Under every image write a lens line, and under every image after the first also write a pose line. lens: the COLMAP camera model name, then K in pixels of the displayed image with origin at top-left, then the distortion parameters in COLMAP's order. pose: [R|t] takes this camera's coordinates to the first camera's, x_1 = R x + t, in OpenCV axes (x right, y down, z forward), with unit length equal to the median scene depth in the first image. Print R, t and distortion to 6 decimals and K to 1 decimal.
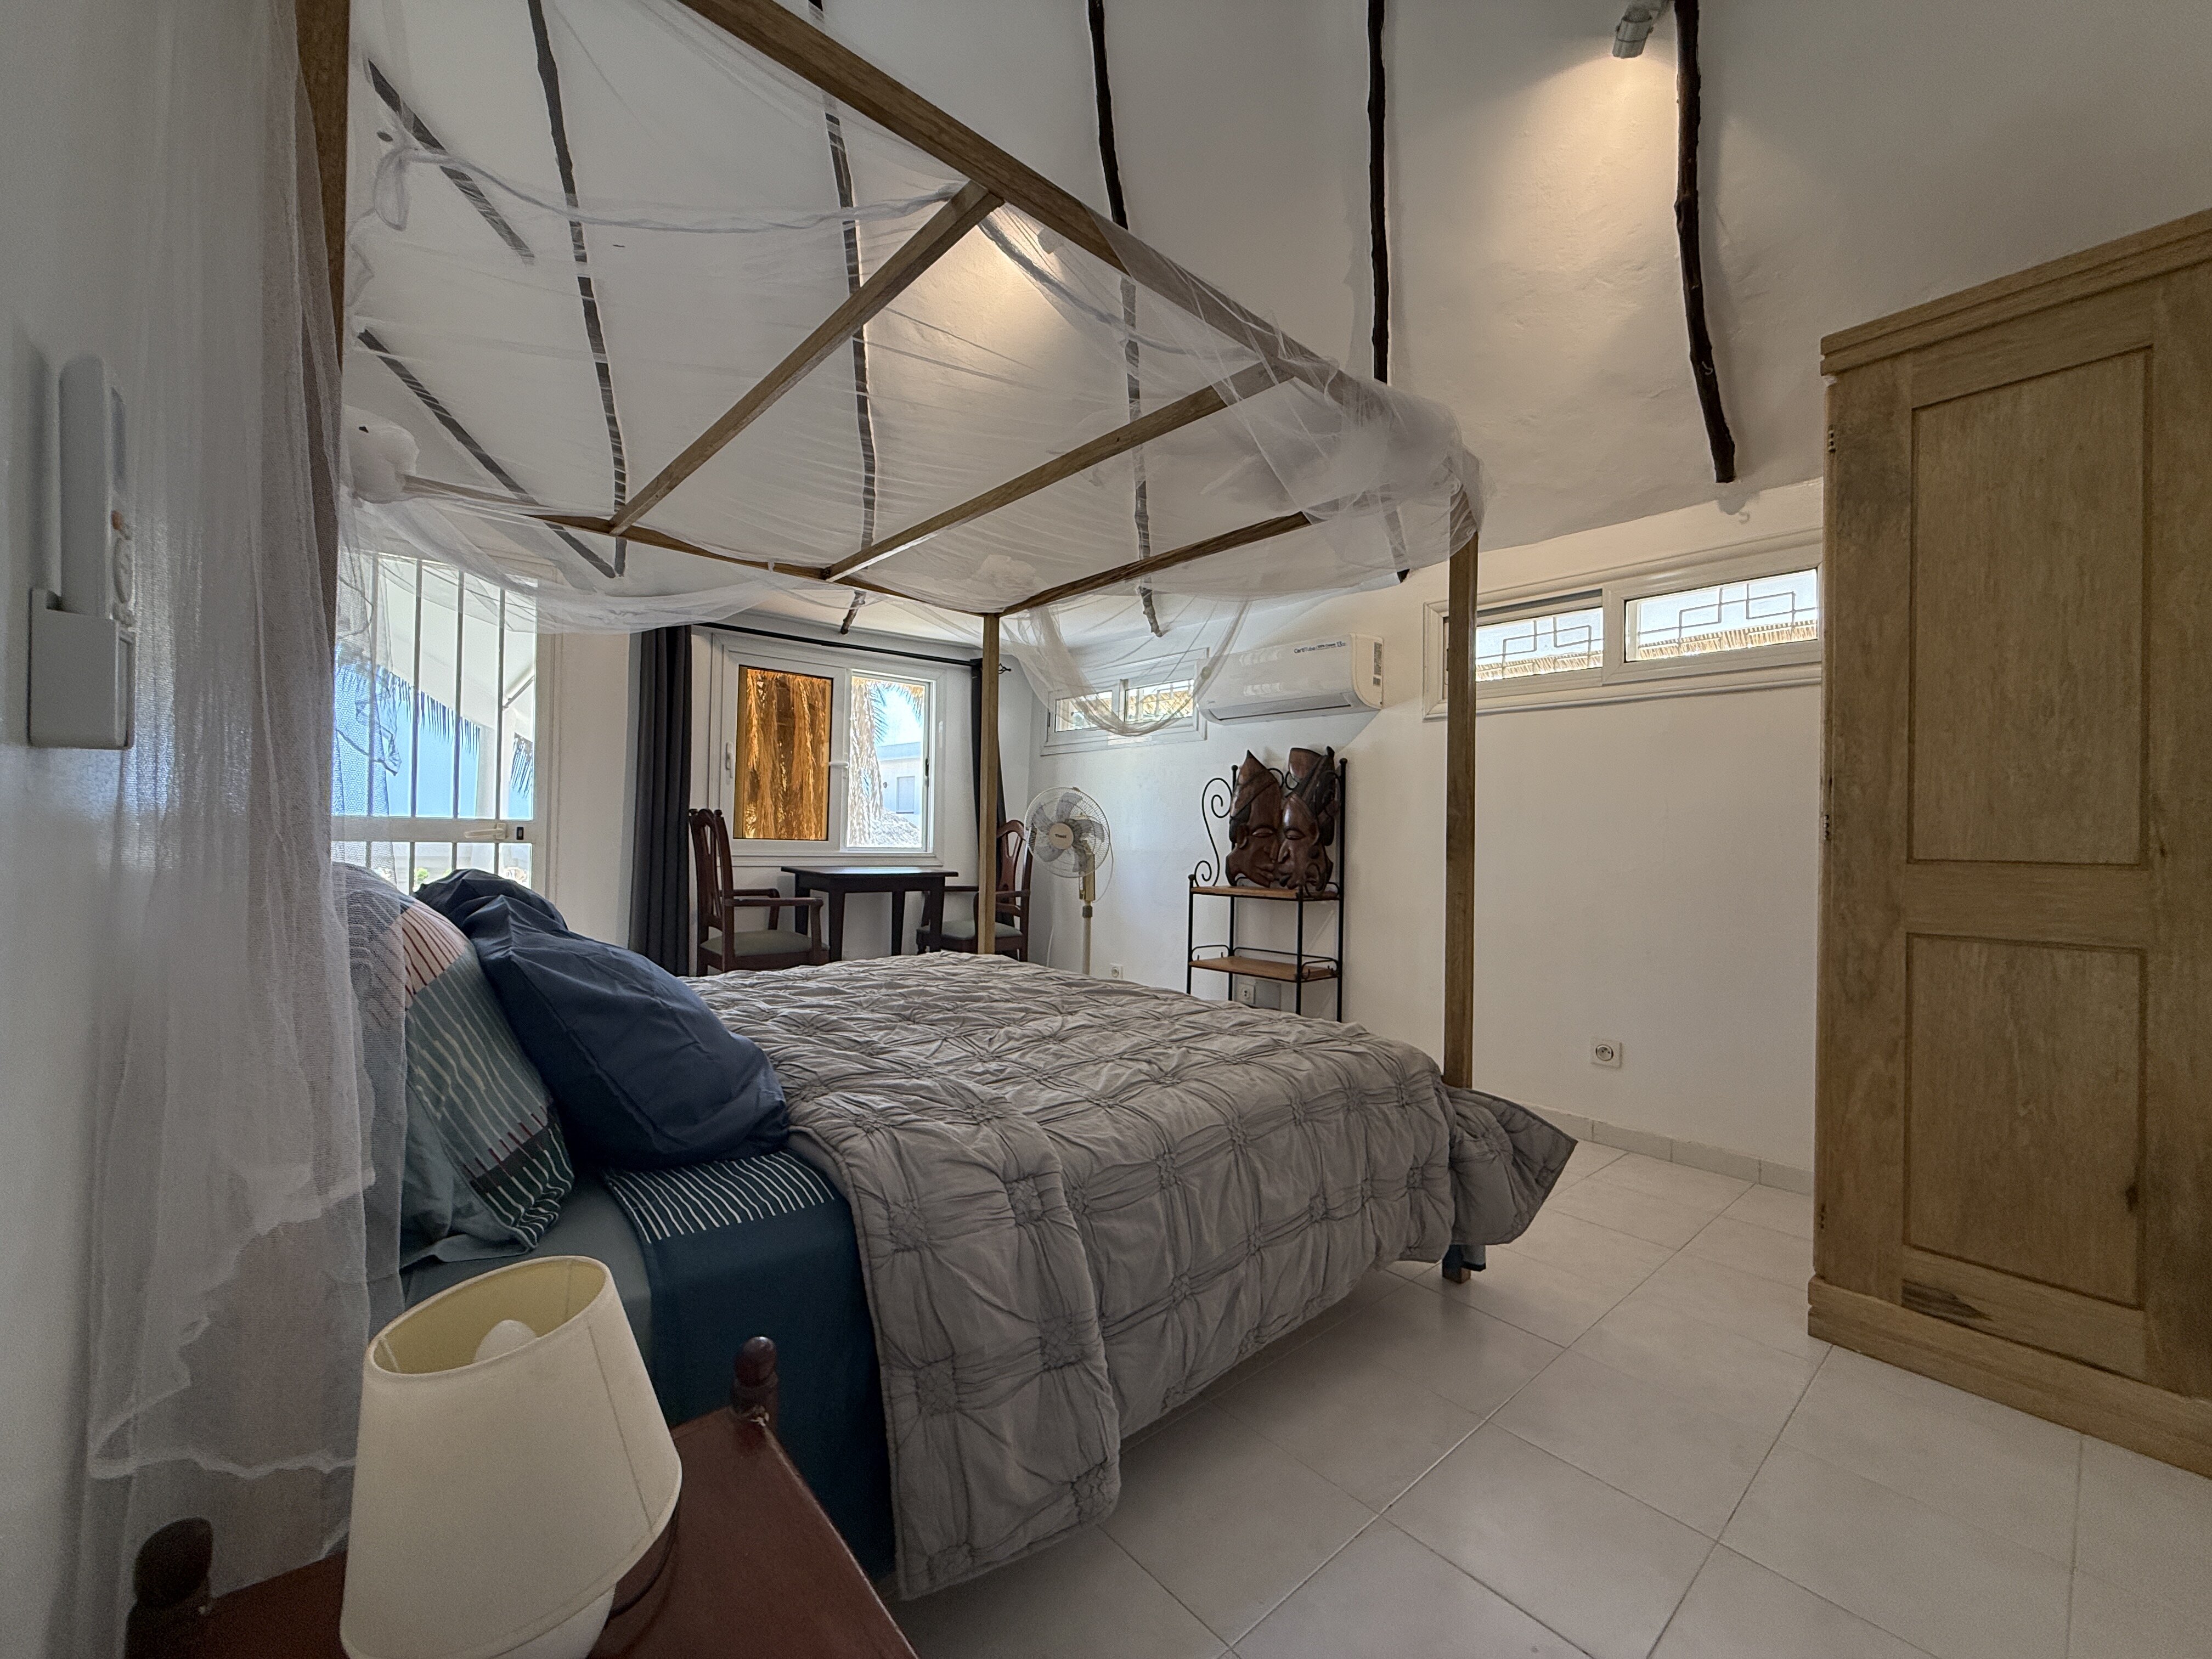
lens RADIAL K [[882.9, 0, 1099.2], [0, 882.9, 830.3], [0, 0, 1]] dist [-0.001585, 0.000067]
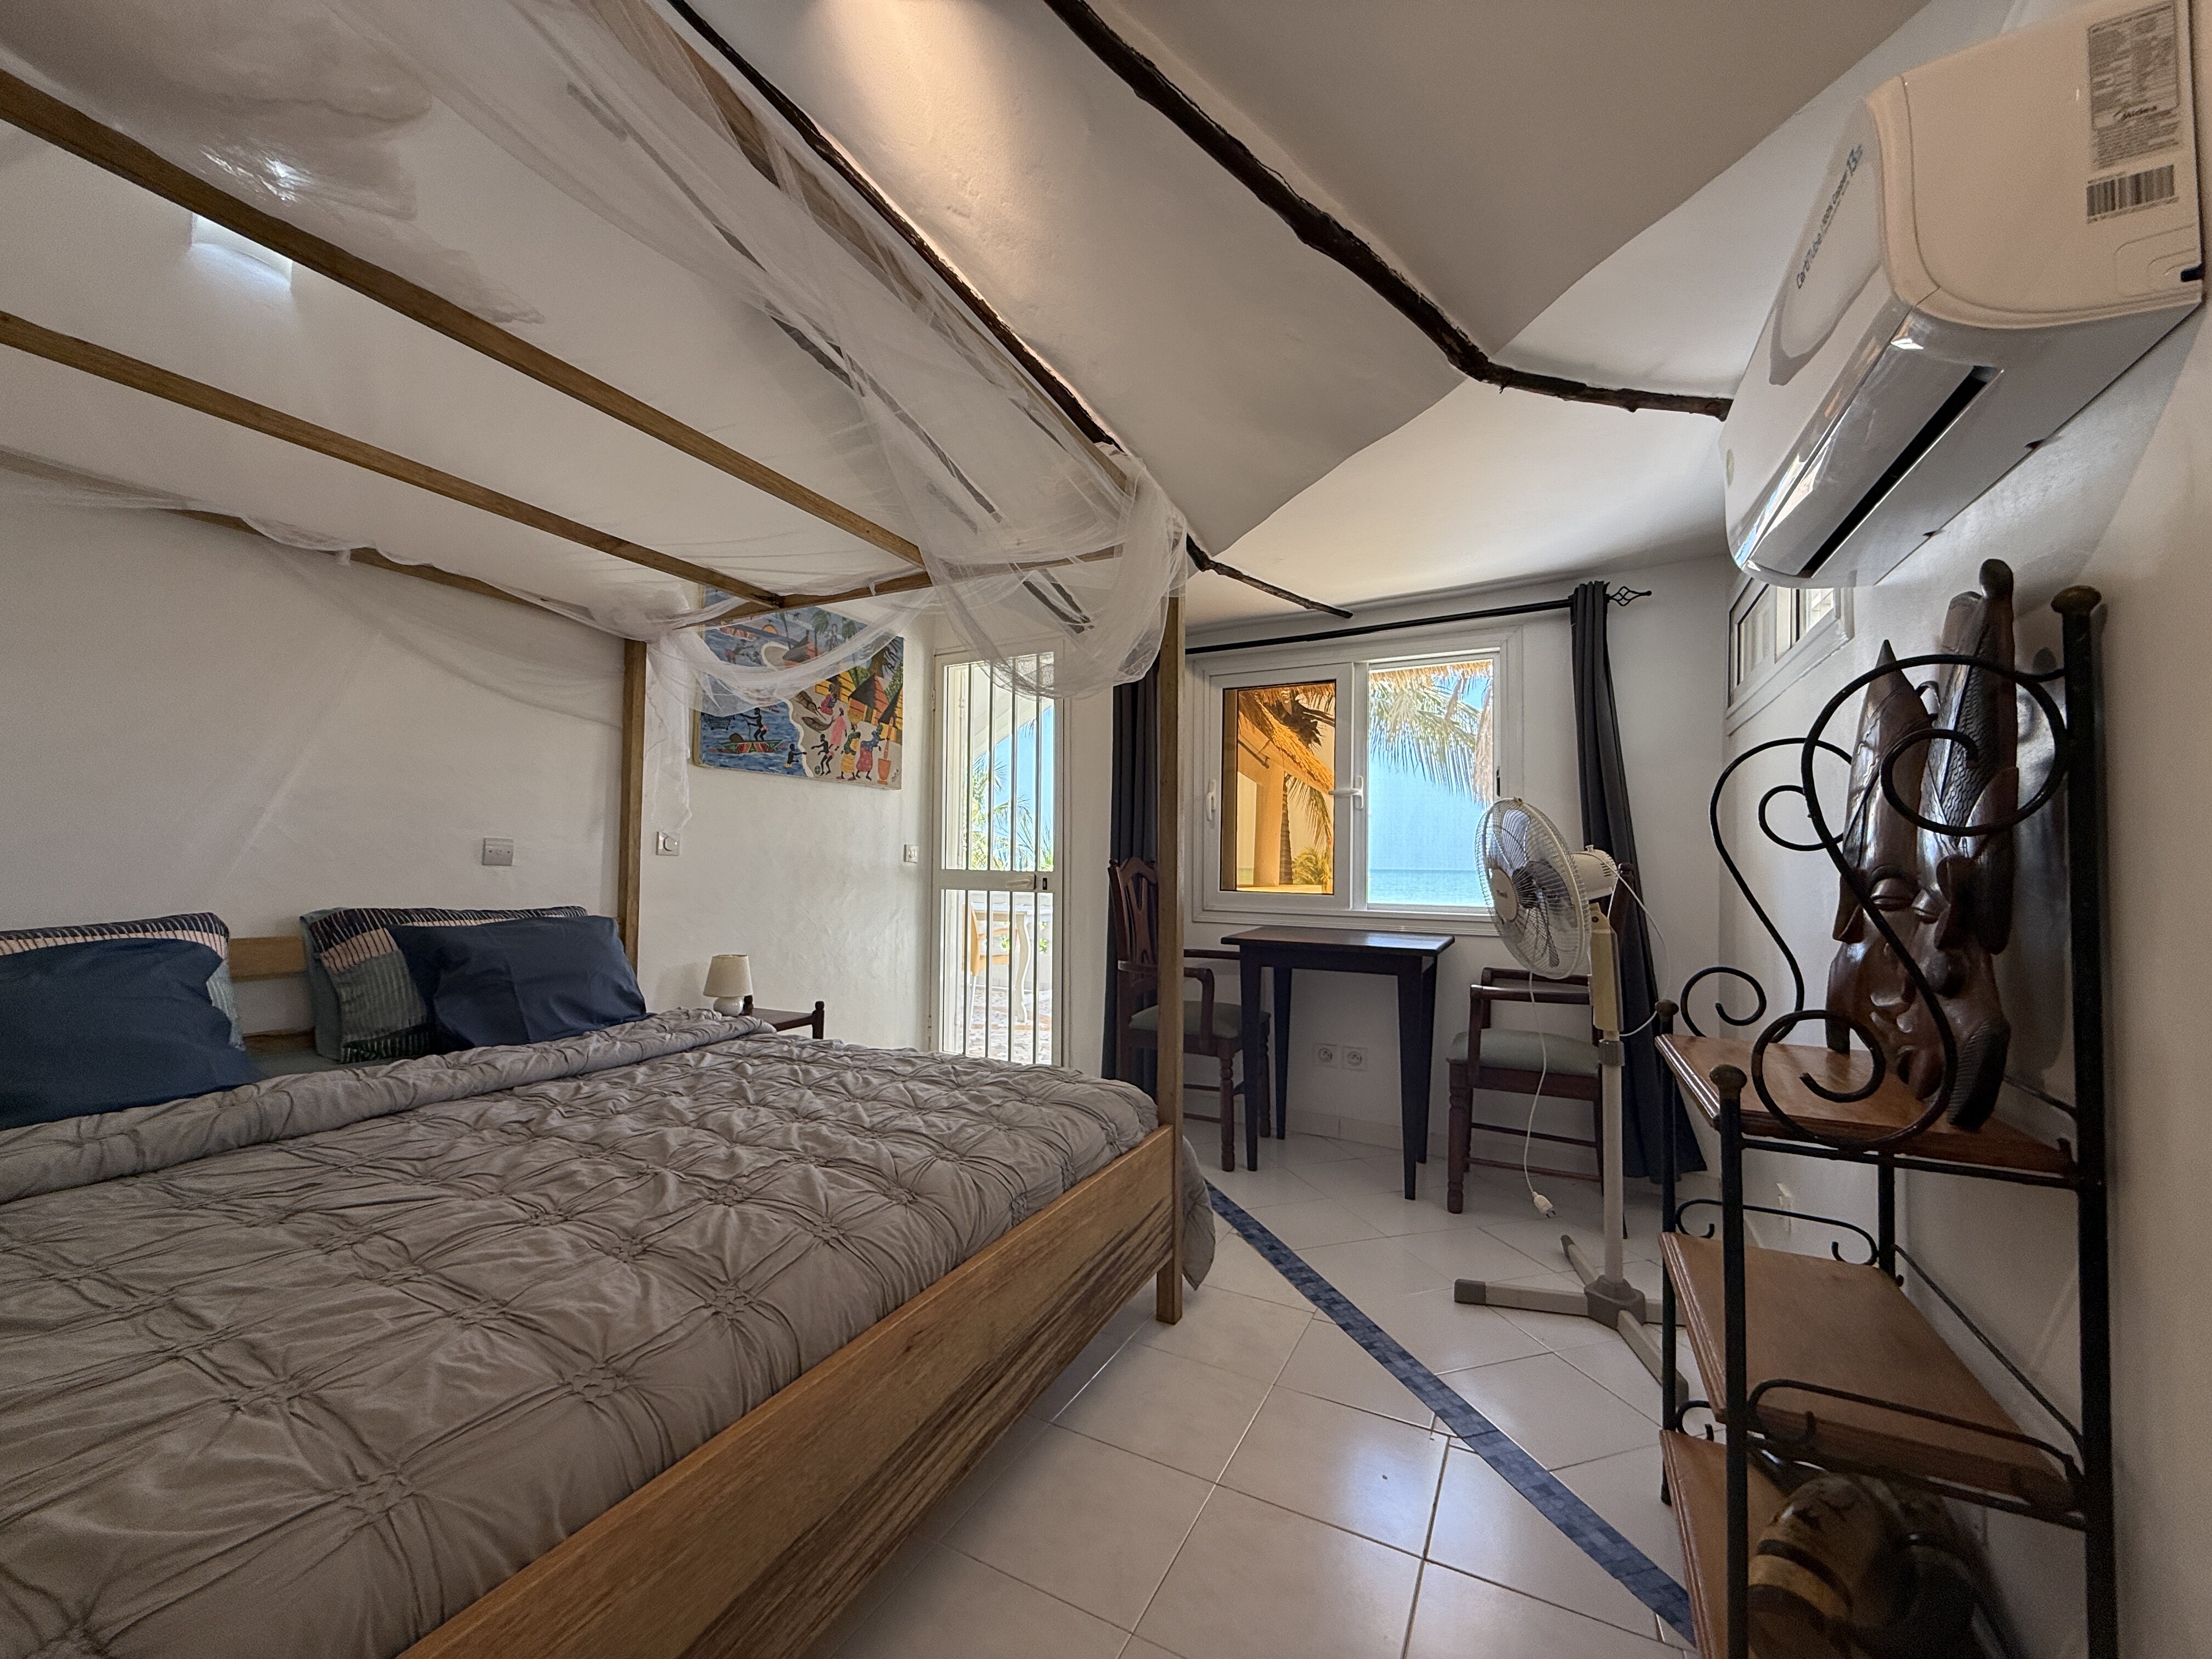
lens RADIAL K [[882.9, 0, 1099.2], [0, 882.9, 830.3], [0, 0, 1]] dist [-0.001585, 0.000067]
pose [[0.345857, -0.052834, -0.936798, 0.405495], [0.005910, 0.998516, -0.054133, -0.002726], [0.938269, 0.013186, 0.345656, 0.671650]]
